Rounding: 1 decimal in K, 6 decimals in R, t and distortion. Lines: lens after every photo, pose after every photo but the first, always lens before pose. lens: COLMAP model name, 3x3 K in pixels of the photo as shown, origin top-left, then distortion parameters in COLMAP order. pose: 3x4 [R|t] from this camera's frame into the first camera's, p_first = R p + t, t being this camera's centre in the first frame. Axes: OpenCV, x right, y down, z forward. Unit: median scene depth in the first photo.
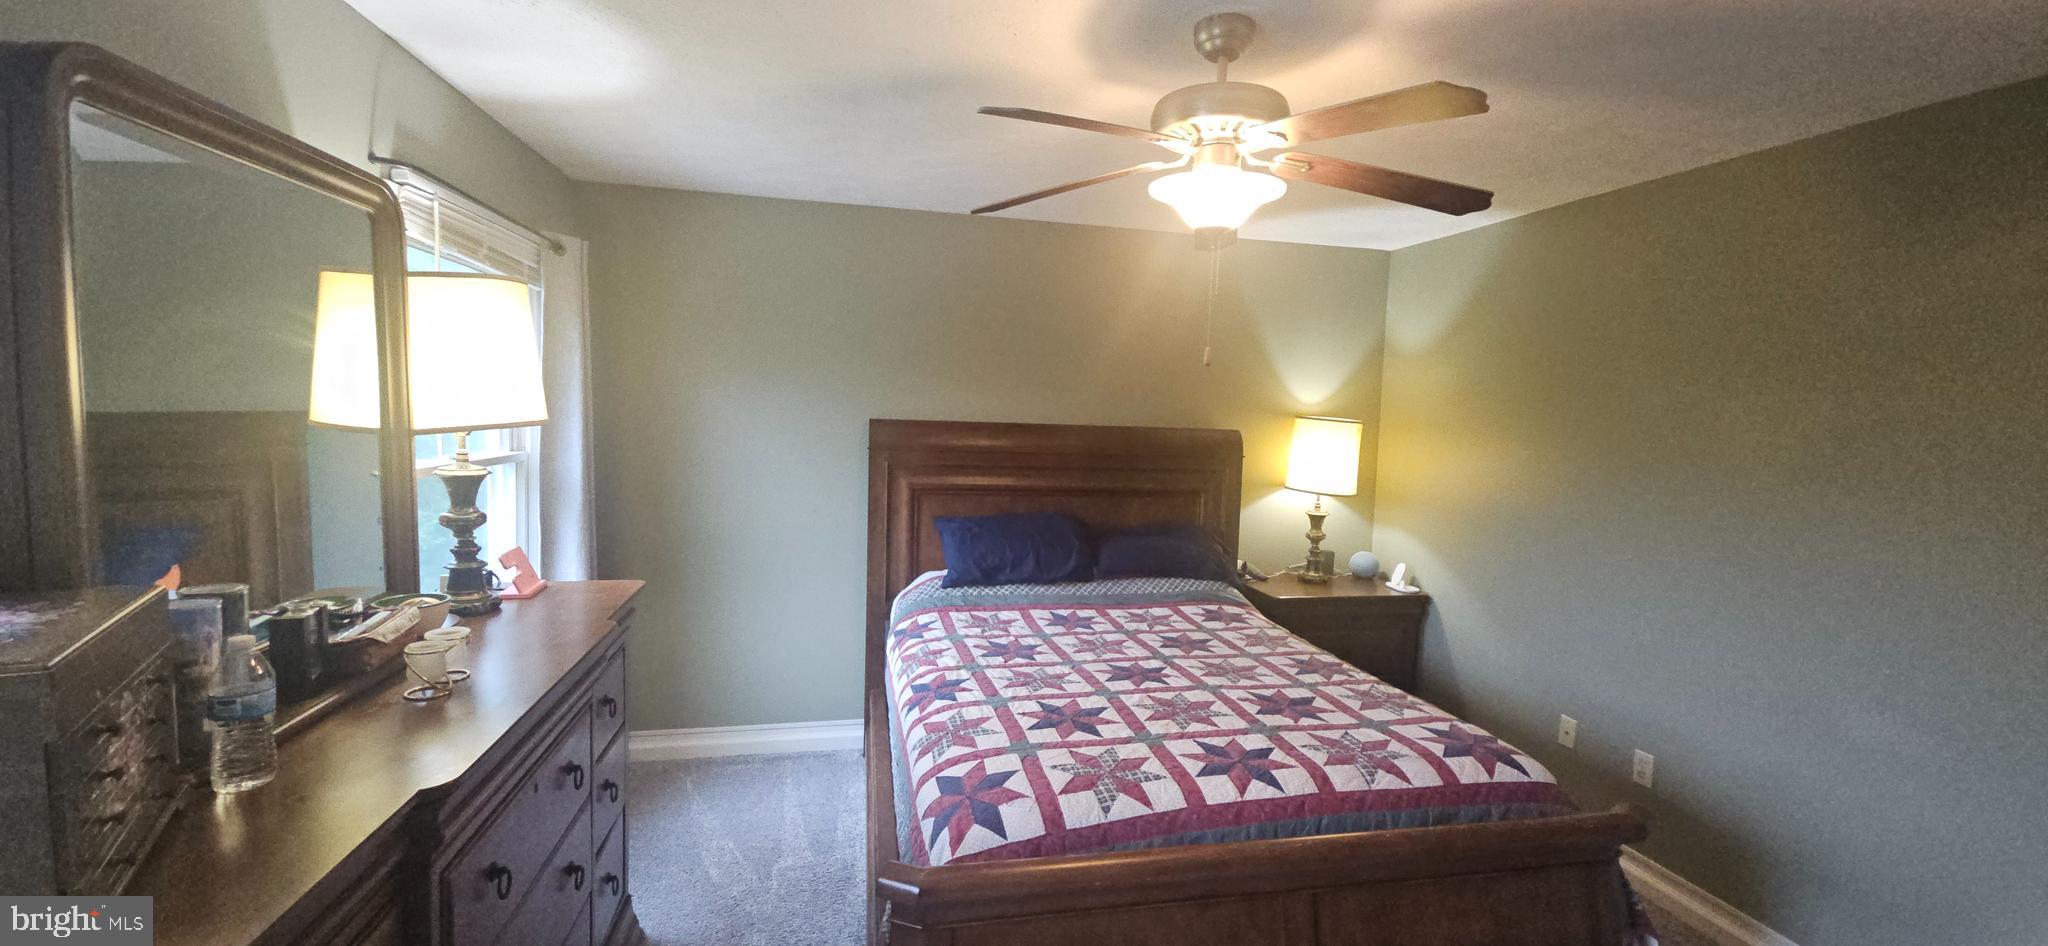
lens RADIAL K [[829.1, 0, 1035.1], [0, 829.1, 479.8], [0, 0, 1]] dist [0.009997, -0.005142]
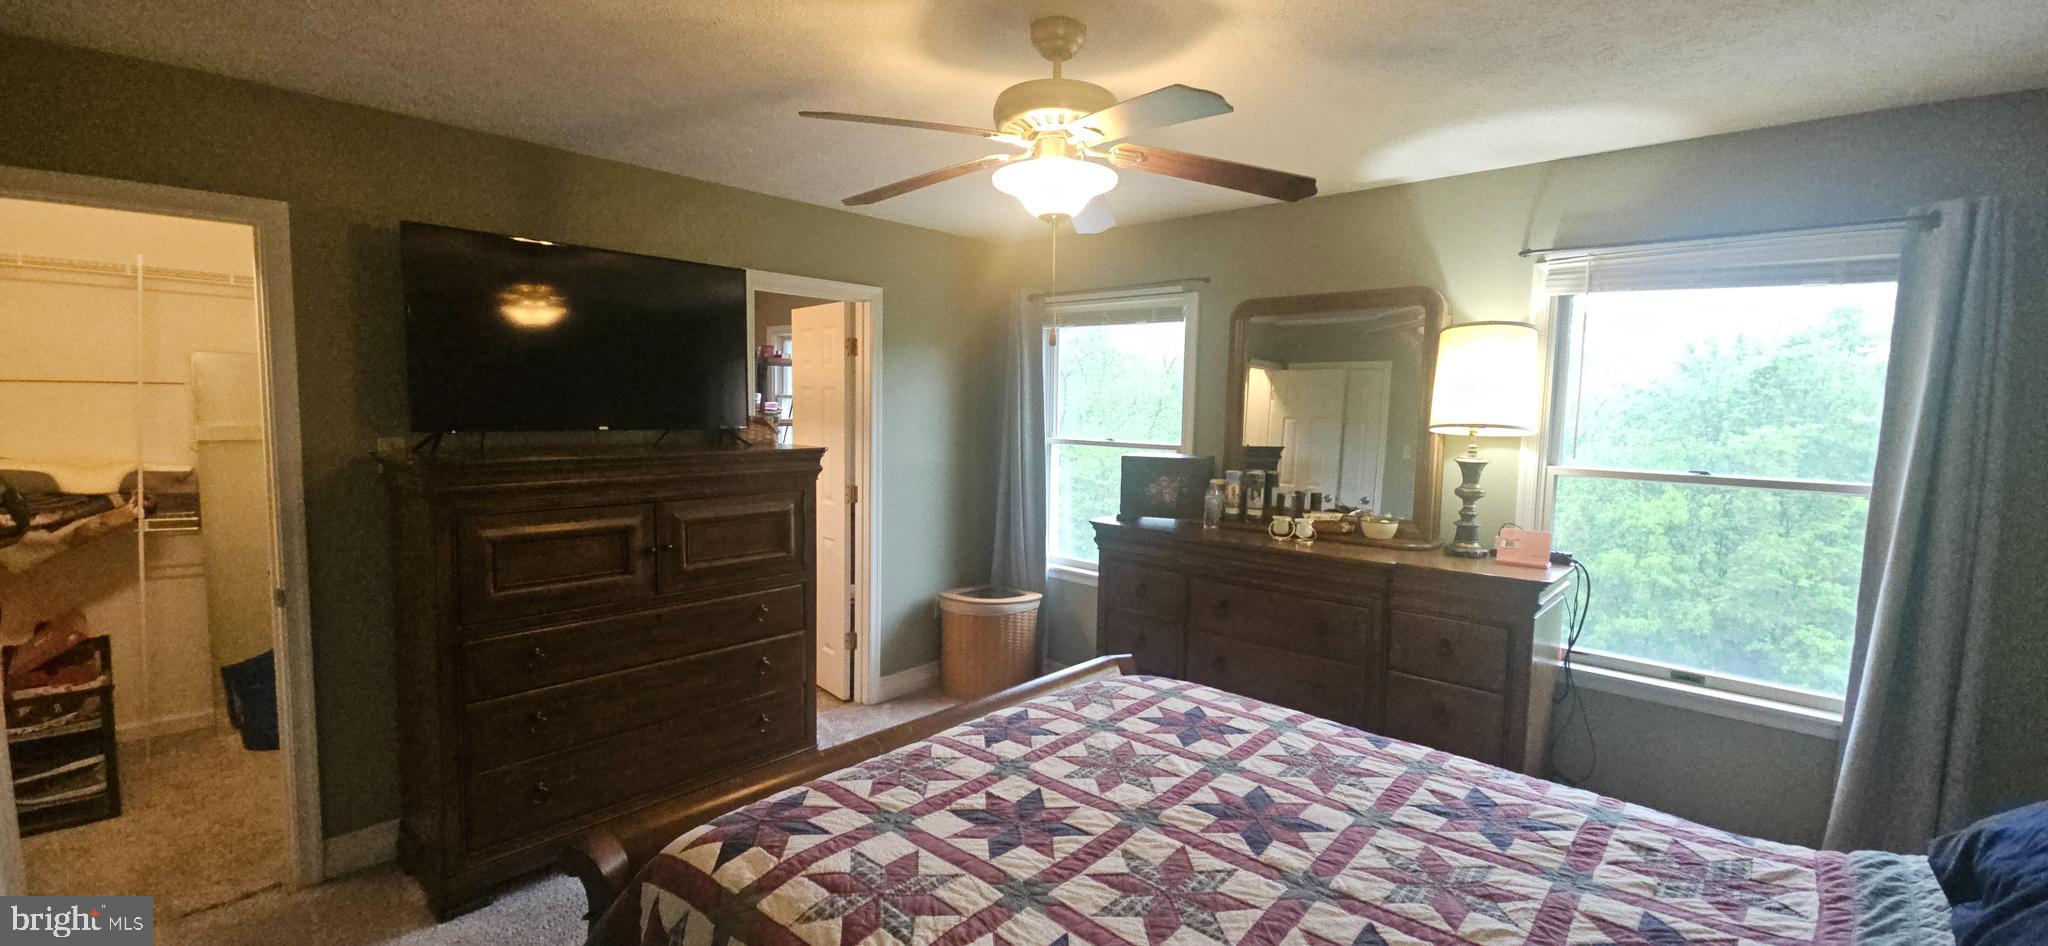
lens RADIAL K [[829.1, 0, 1039.8], [0, 829.1, 466.1], [0, 0, 1]] dist [0.009997, -0.005142]
pose [[-0.809366, -0.003383, -0.587295, 0.566574], [-0.096289, 0.987217, 0.127011, -0.079451], [0.579358, 0.159349, -0.799345, 1.246371]]
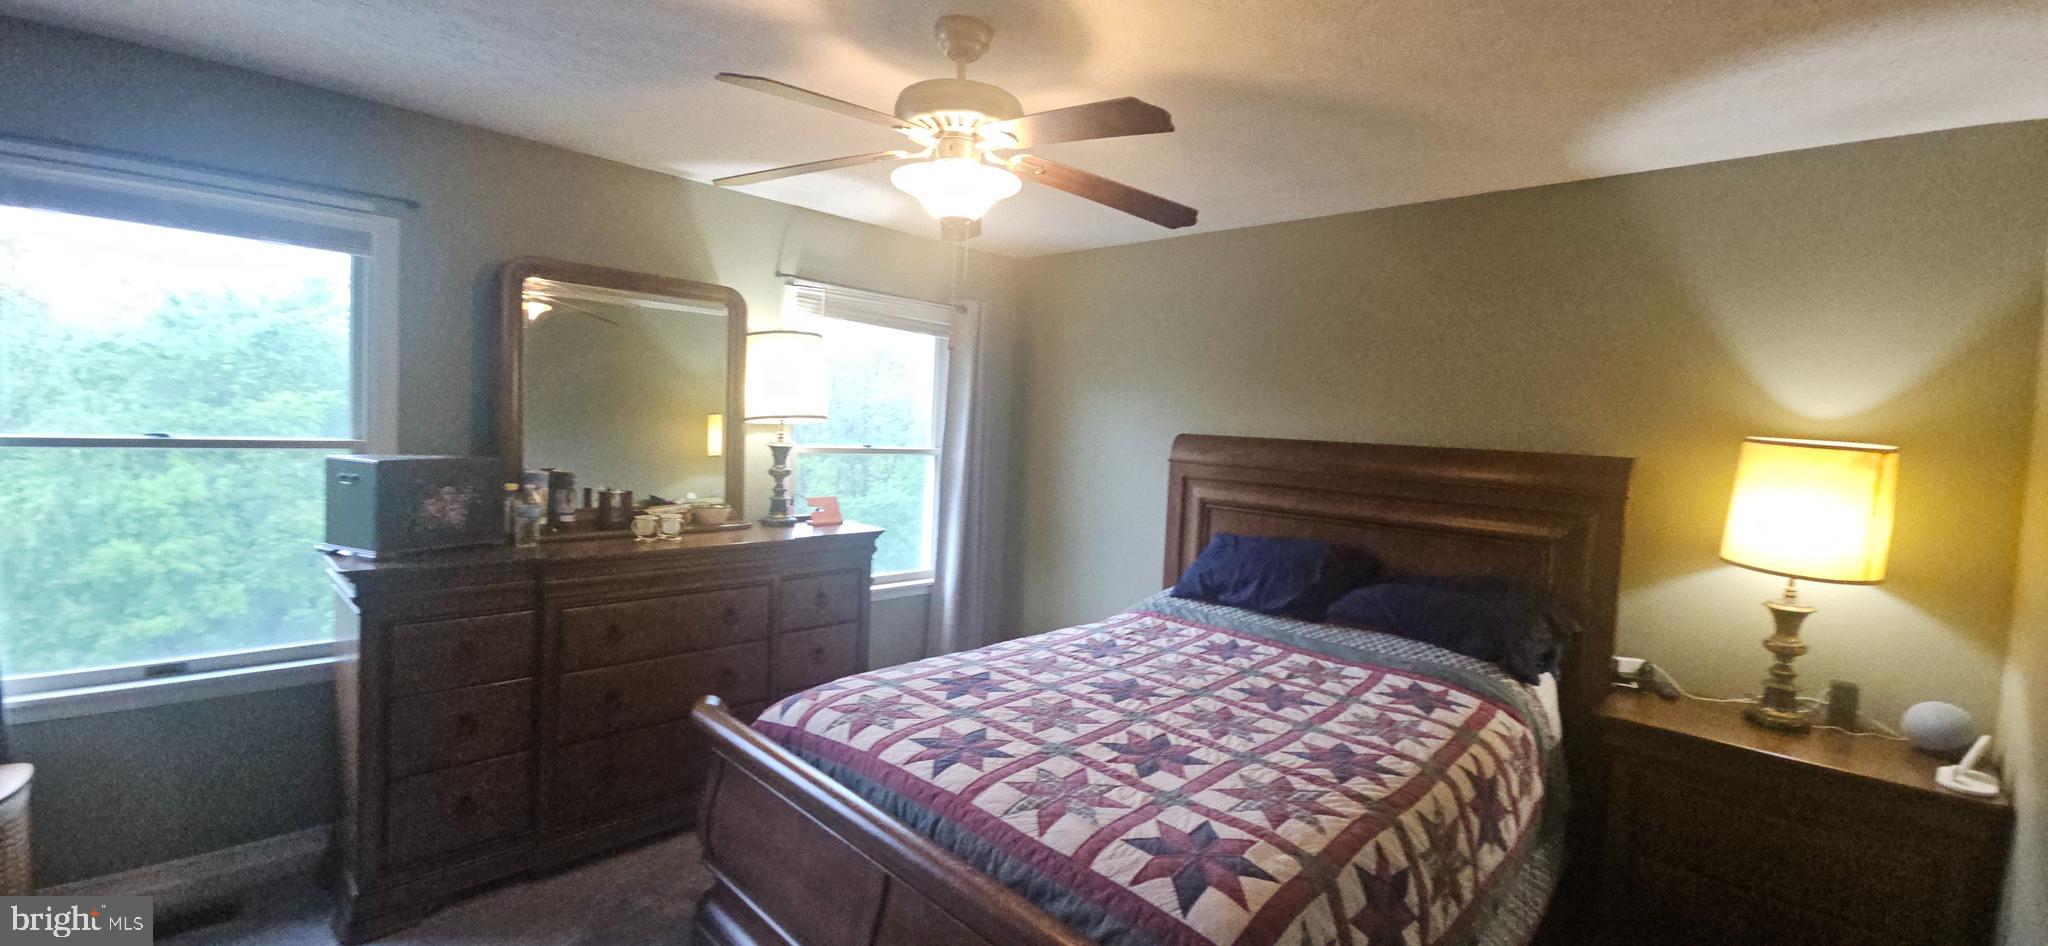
lens RADIAL K [[829.1, 0, 1039.0], [0, 829.1, 464.2], [0, 0, 1]] dist [0.009997, -0.005142]
pose [[0.559571, 0.039144, -0.827858, 0.763358], [-0.103817, 0.994327, -0.023157, 0.012049], [0.822255, 0.098904, 0.560460, 0.340941]]
